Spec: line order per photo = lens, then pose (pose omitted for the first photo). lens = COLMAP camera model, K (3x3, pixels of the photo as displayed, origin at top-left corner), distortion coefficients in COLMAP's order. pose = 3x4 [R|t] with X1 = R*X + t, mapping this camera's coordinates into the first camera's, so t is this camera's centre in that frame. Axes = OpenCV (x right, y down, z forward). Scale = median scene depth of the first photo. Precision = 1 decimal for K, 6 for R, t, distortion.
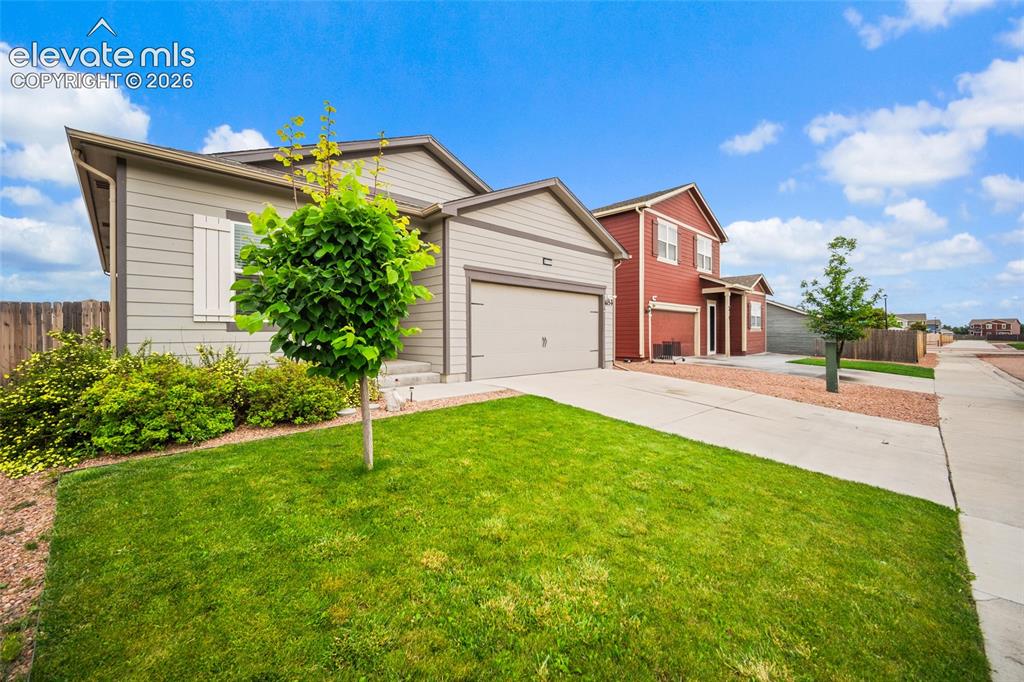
lens RADIAL K [[403.3, 0, 514.3], [0, 403.3, 338.3], [0, 0, 1]] dist [0.000386, 0.000127]
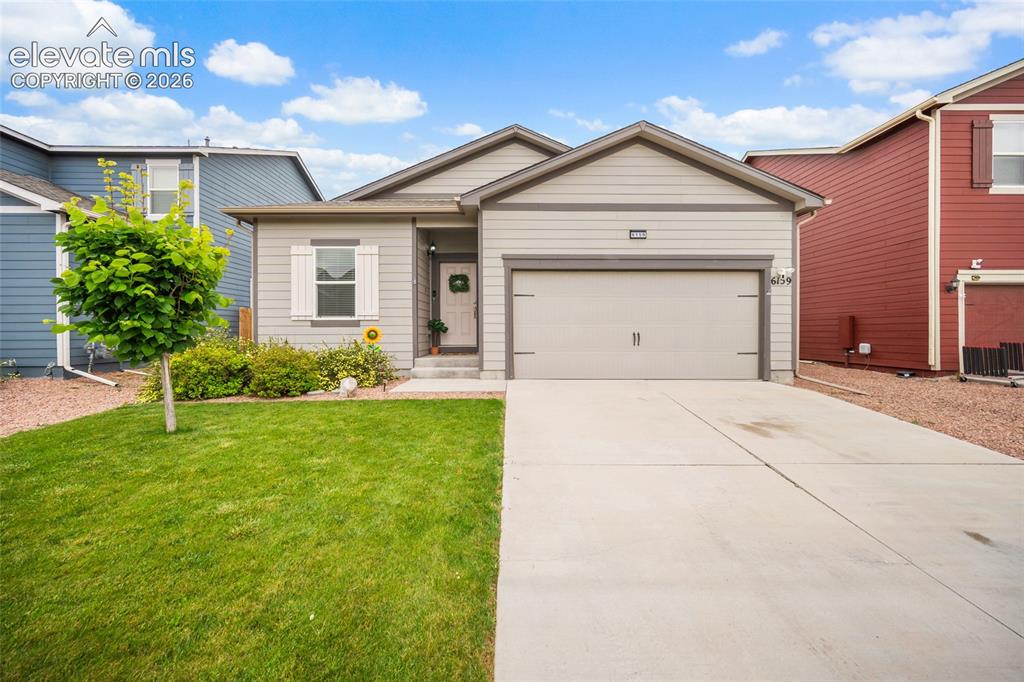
lens RADIAL K [[403.3, 0, 514.3], [0, 403.3, 338.3], [0, 0, 1]] dist [0.000386, 0.000127]
pose [[0.729499, 0.007189, -0.683944, 0.438870], [-0.006613, 0.999972, 0.003457, 0.007058], [0.683950, 0.002001, 0.729526, 0.277433]]
